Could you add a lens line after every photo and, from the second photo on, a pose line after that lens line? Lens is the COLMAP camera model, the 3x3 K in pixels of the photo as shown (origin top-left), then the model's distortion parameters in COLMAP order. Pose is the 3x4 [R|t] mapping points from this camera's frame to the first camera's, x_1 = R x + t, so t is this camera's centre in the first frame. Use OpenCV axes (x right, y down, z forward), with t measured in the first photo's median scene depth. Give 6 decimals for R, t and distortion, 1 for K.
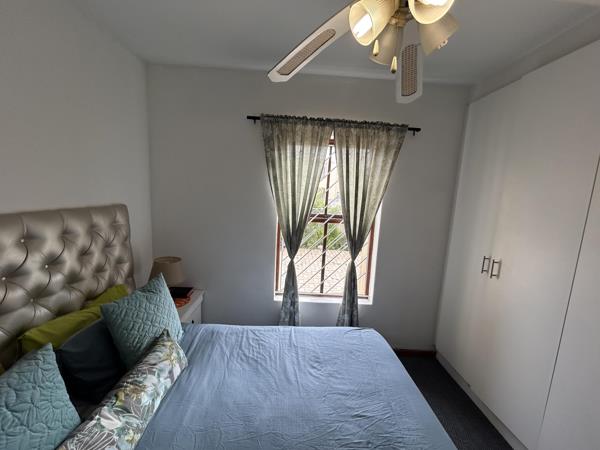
lens RADIAL K [[243.6, 0, 297.1], [0, 243.6, 225.3], [0, 0, 1]] dist [-0.005056, 0.001125]
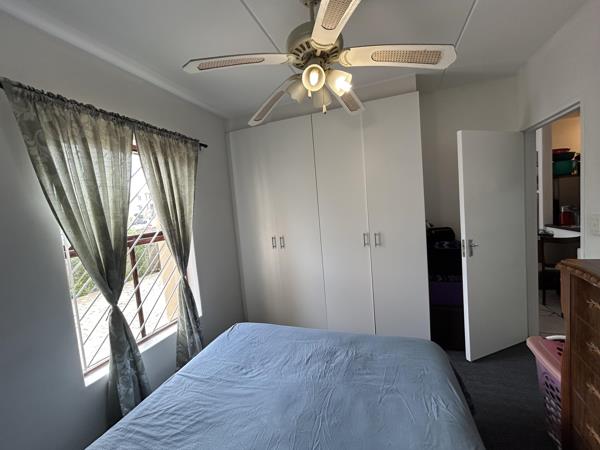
lens RADIAL K [[243.6, 0, 300.5], [0, 243.6, 225.4], [0, 0, 1]] dist [-0.005056, 0.001125]
pose [[0.358114, -0.153437, 0.920984, -0.466946], [0.235155, 0.969429, 0.070071, -0.004008], [-0.903580, 0.191481, 0.383247, 0.226009]]
